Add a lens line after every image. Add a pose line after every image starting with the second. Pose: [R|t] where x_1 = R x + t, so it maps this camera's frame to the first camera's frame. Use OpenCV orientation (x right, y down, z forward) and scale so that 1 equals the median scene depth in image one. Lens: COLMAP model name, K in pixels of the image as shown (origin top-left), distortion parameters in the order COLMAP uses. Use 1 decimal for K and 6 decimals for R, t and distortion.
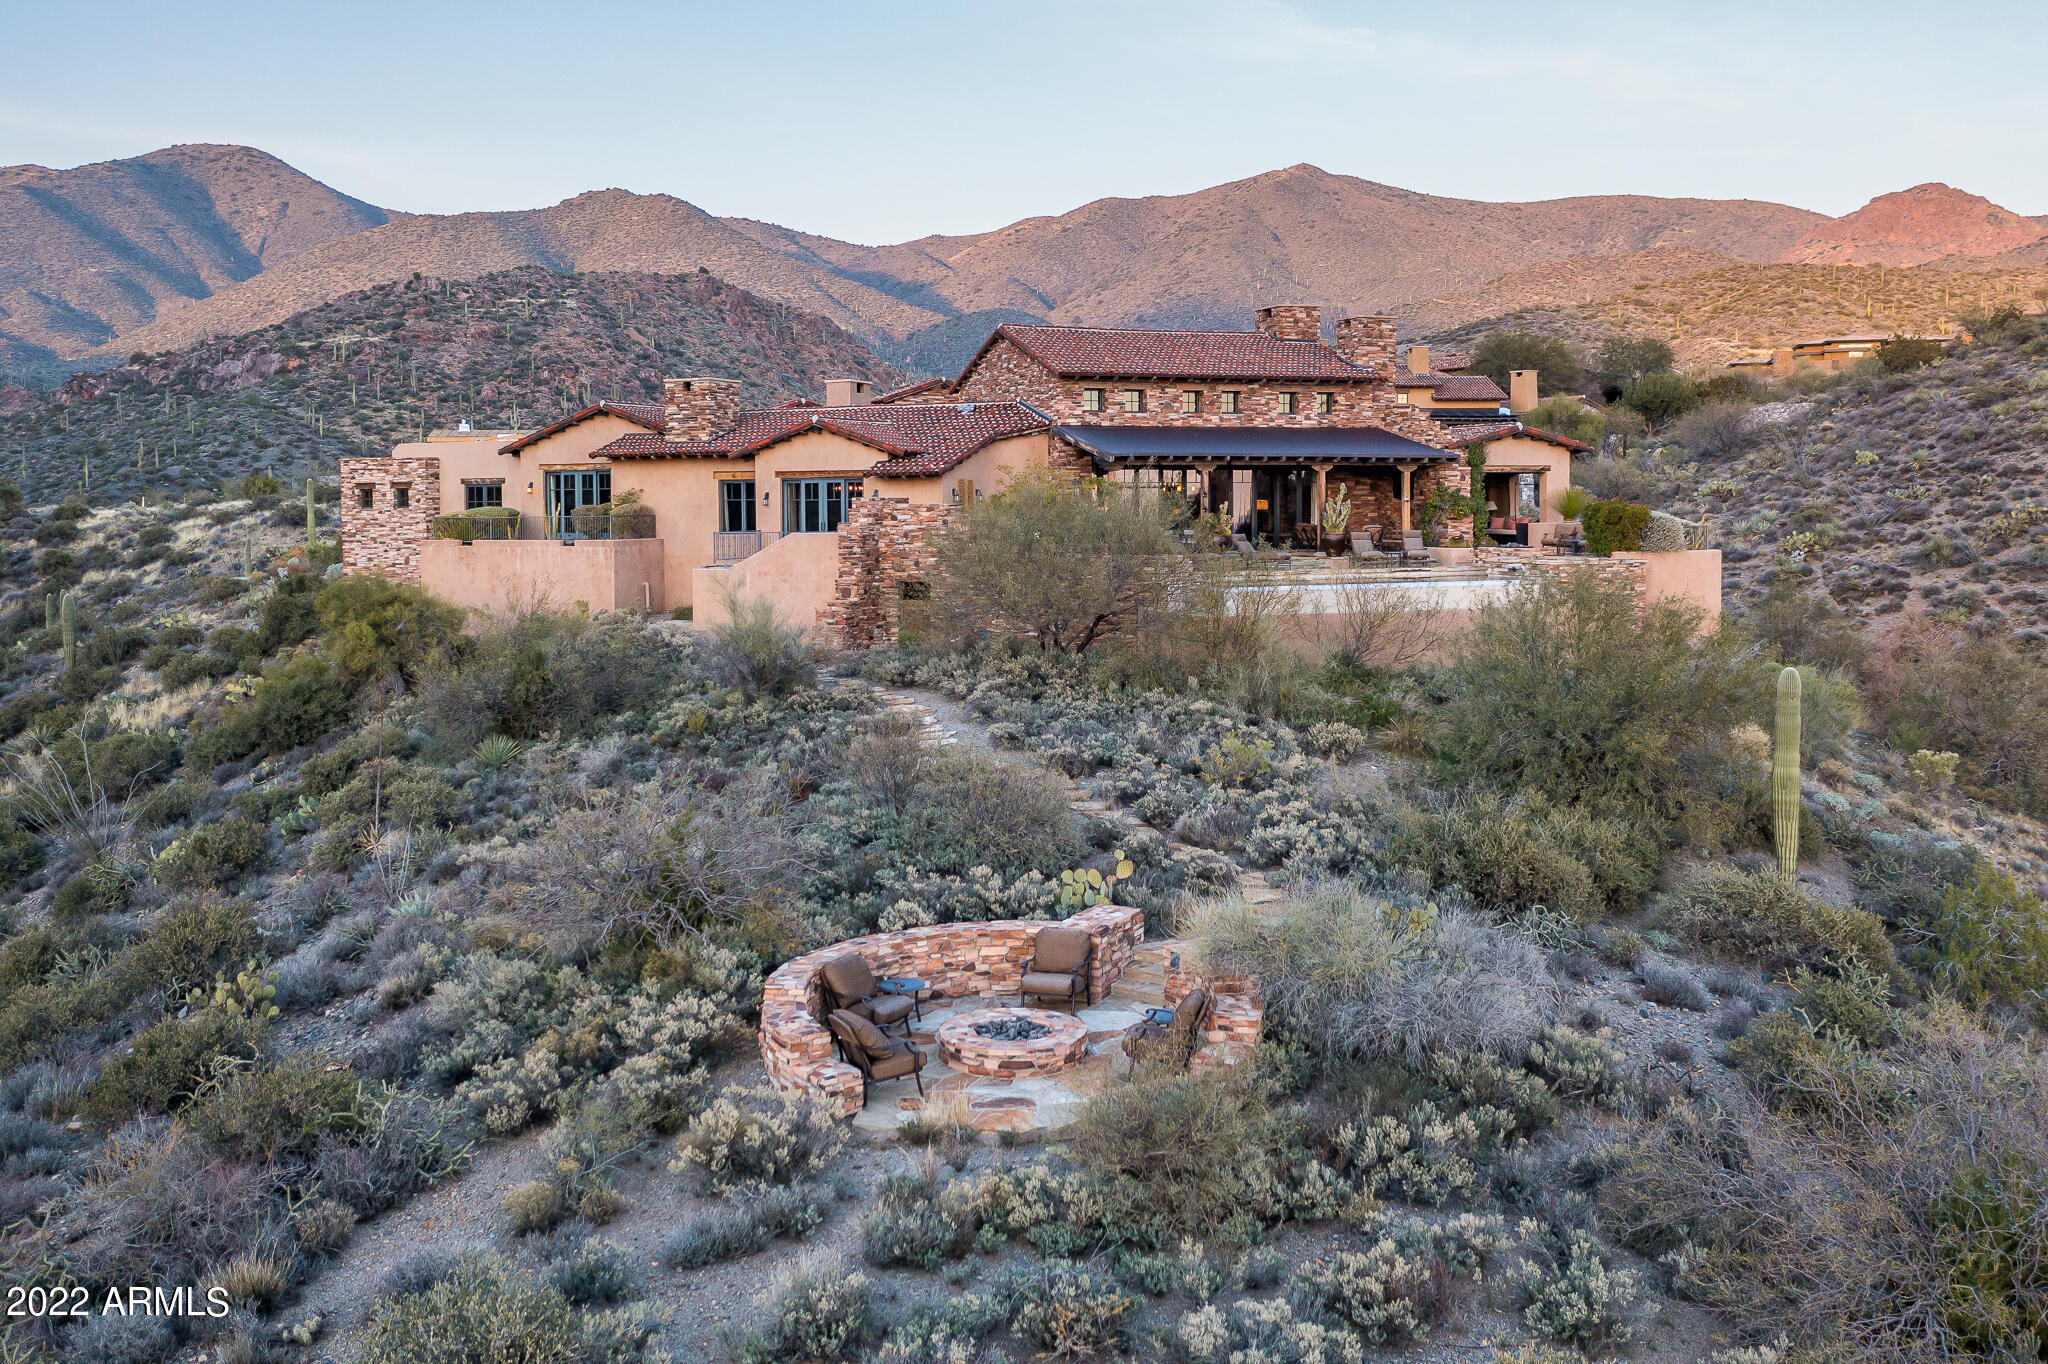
lens RADIAL K [[1656.3, 0, 1084.7], [0, 1656.3, 804.1], [0, 0, 1]] dist [-0.012177, 0.012444]
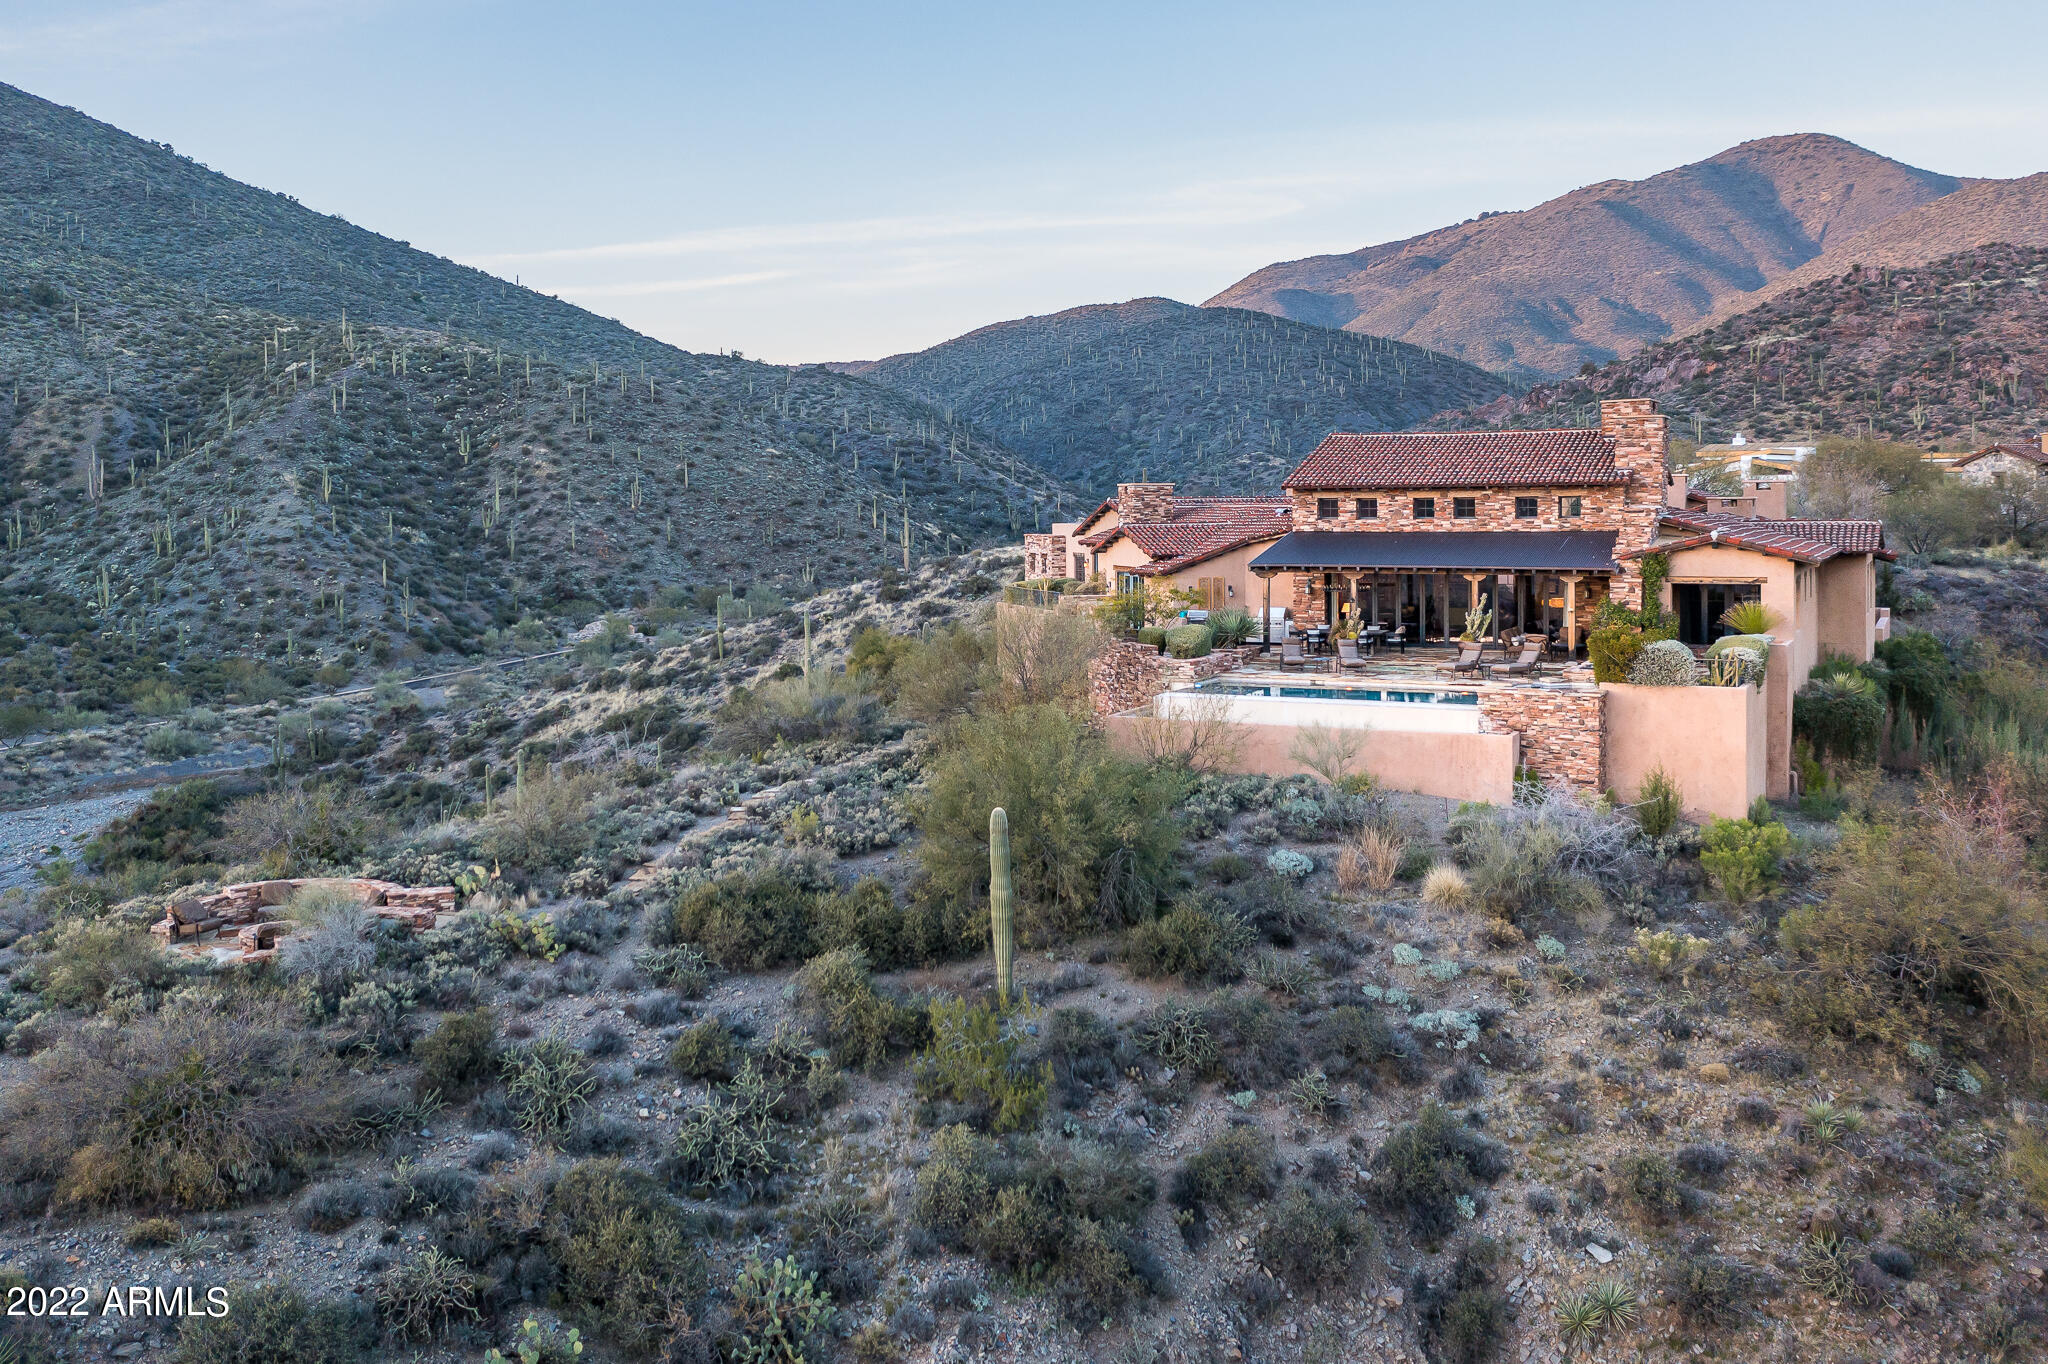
lens RADIAL K [[1839.4, 0, 1131.9], [0, 1839.4, 647.6], [0, 0, 1]] dist [-0.007967, 0.066186]
pose [[0.680817, 0.063151, -0.729726, 0.564497], [-0.132145, 0.990518, -0.037567, -0.060567], [0.720435, 0.122006, 0.682707, 0.051809]]
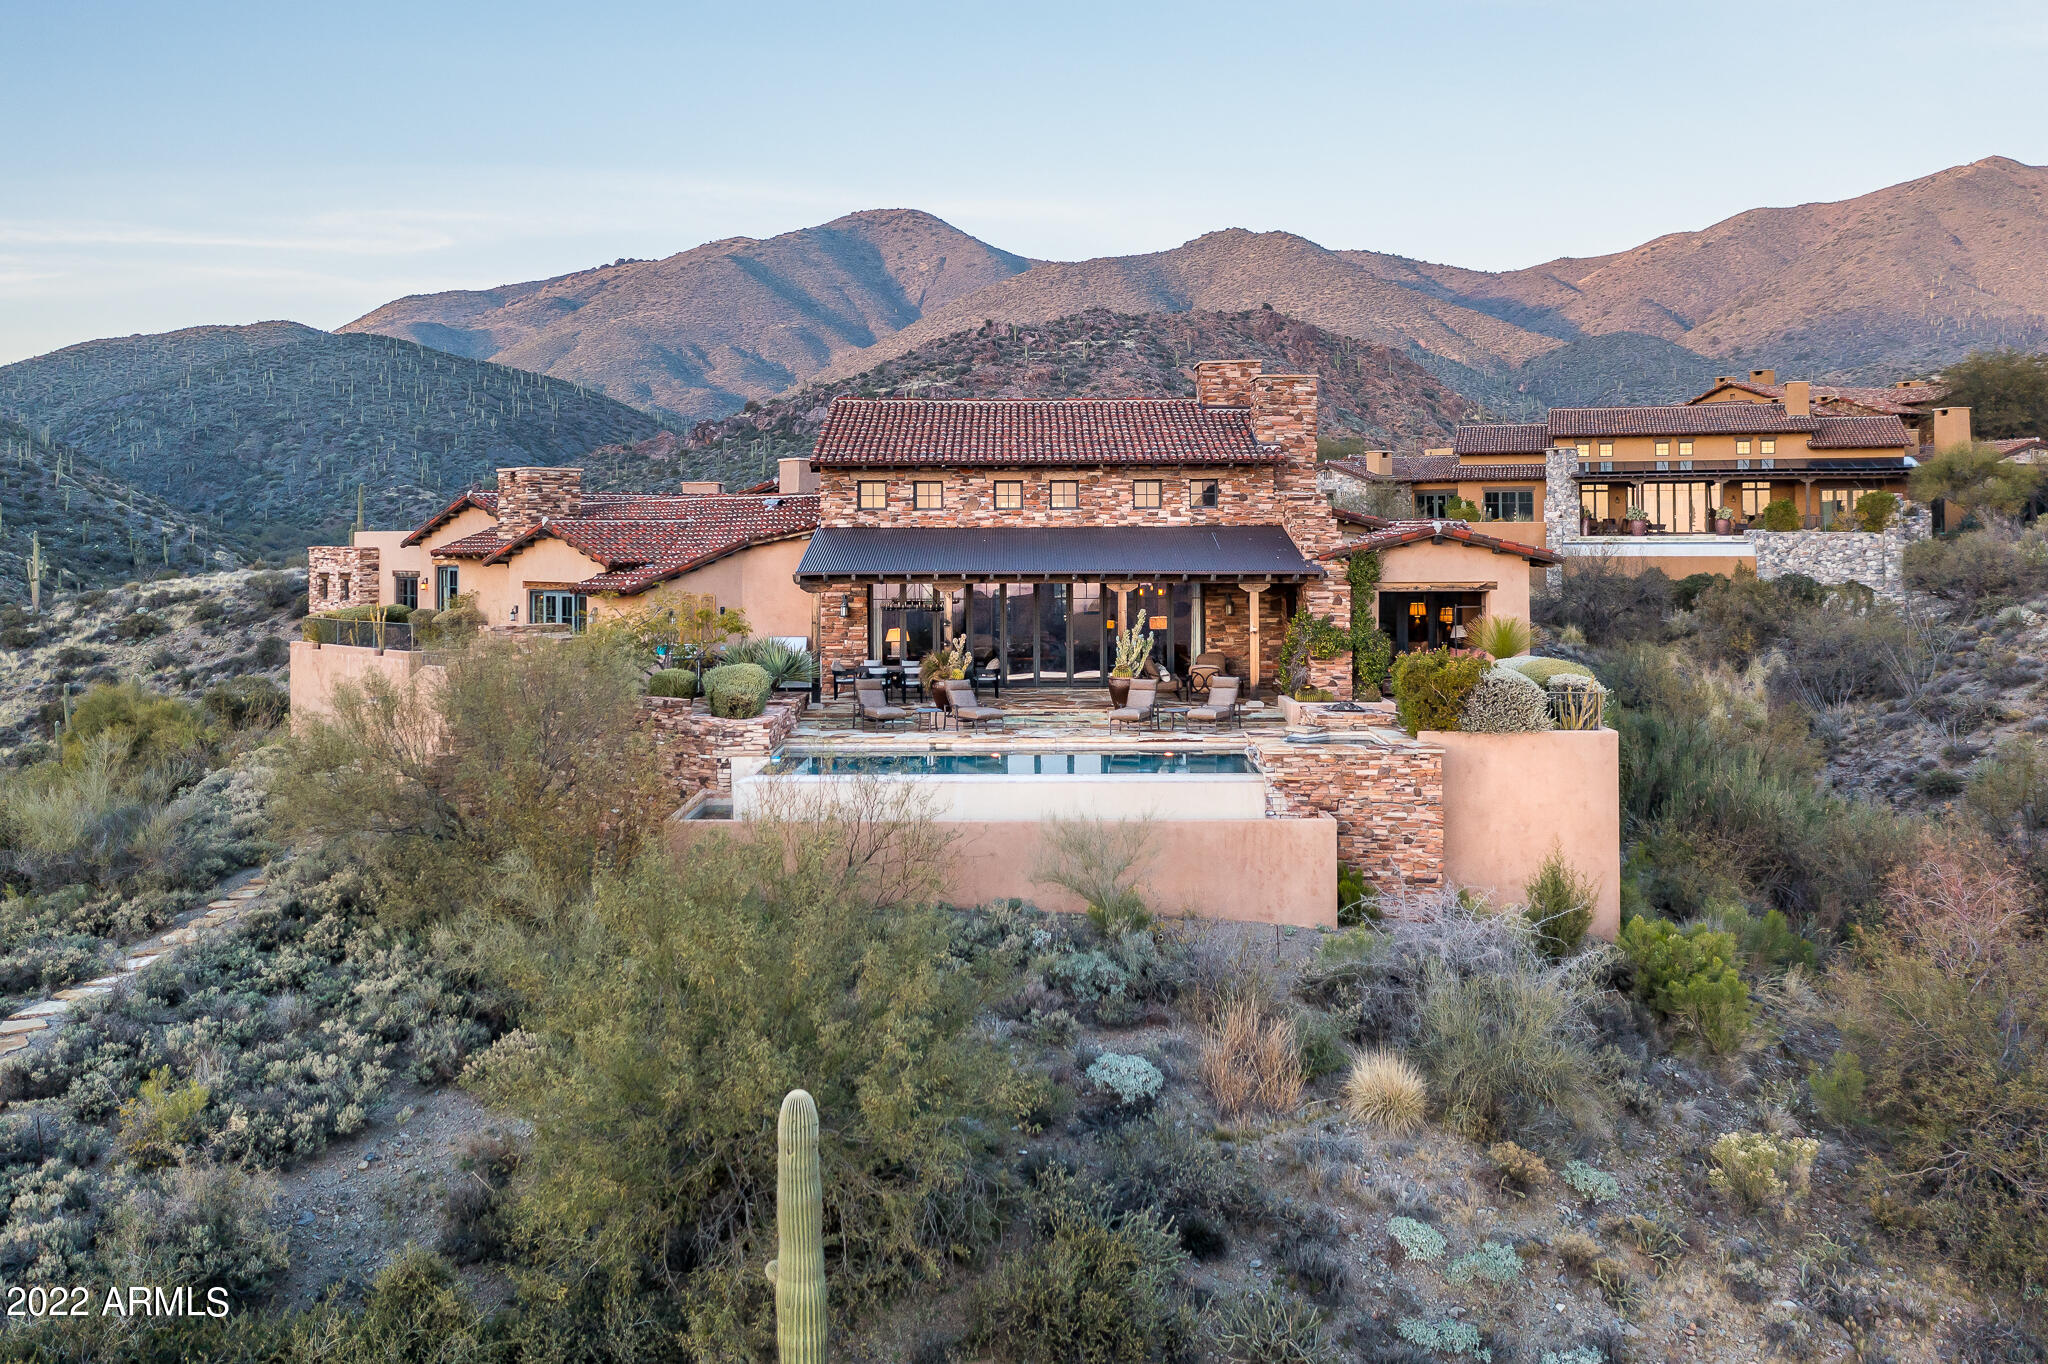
lens RADIAL K [[1688.8, 0, 1104.1], [0, 1688.8, 771.1], [0, 0, 1]] dist [-0.020974, 0.021882]
pose [[0.937941, 0.052809, -0.342751, 0.269611], [-0.066215, 0.997426, -0.027521, -0.068447], [0.340415, 0.048508, 0.939023, 0.202725]]
